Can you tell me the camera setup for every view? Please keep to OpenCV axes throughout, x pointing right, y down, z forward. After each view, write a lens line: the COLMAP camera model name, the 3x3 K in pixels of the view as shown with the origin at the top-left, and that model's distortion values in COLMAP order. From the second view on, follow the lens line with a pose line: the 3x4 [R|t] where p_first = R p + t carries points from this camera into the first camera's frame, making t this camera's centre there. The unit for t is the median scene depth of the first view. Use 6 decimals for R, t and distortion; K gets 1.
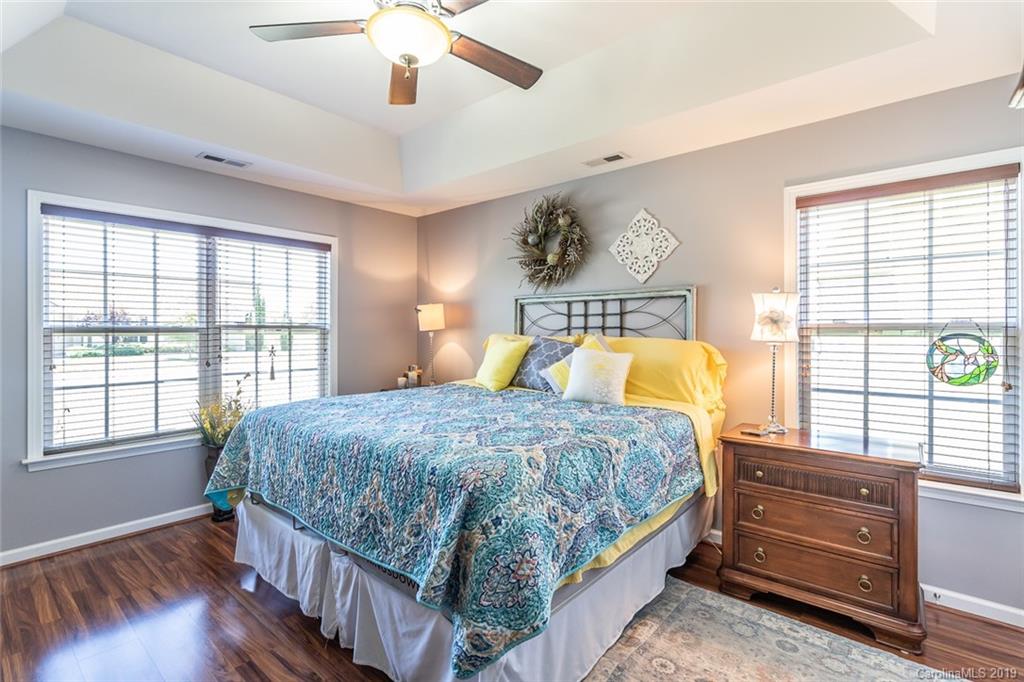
lens RADIAL K [[470.4, 0, 513.3], [0, 470.4, 335.8], [0, 0, 1]] dist [-0.006779, 0.002517]
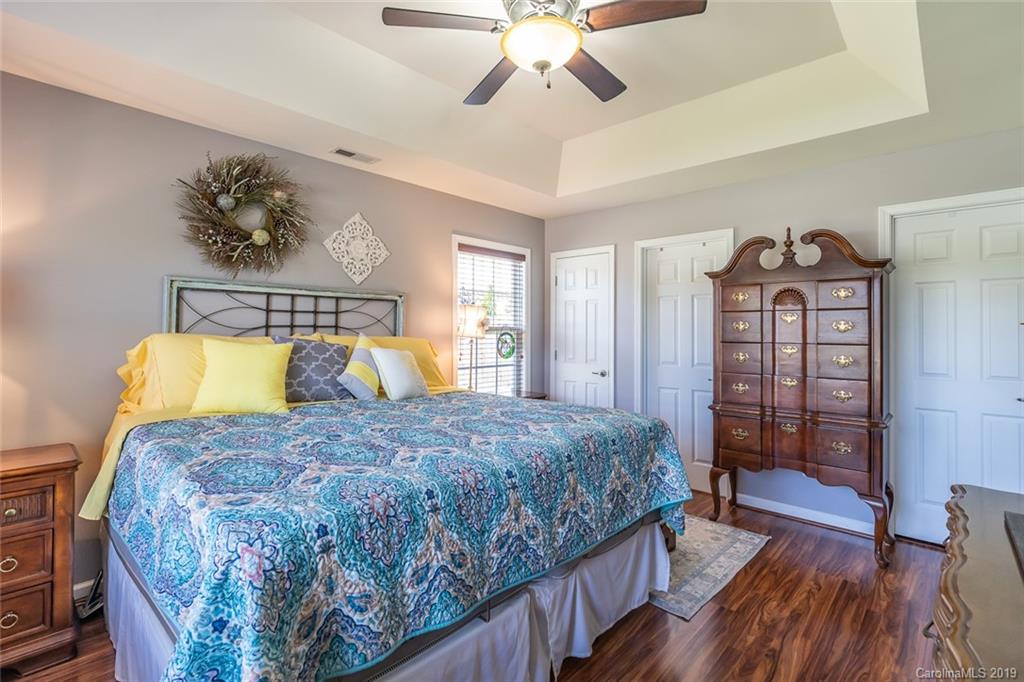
lens RADIAL K [[470.4, 0, 506.1], [0, 470.4, 332.1], [0, 0, 1]] dist [-0.006779, 0.002517]
pose [[0.074135, -0.001072, 0.997248, -0.727391], [0.004581, 0.999989, 0.000734, -0.005409], [-0.997238, 0.004514, 0.074139, 0.590483]]
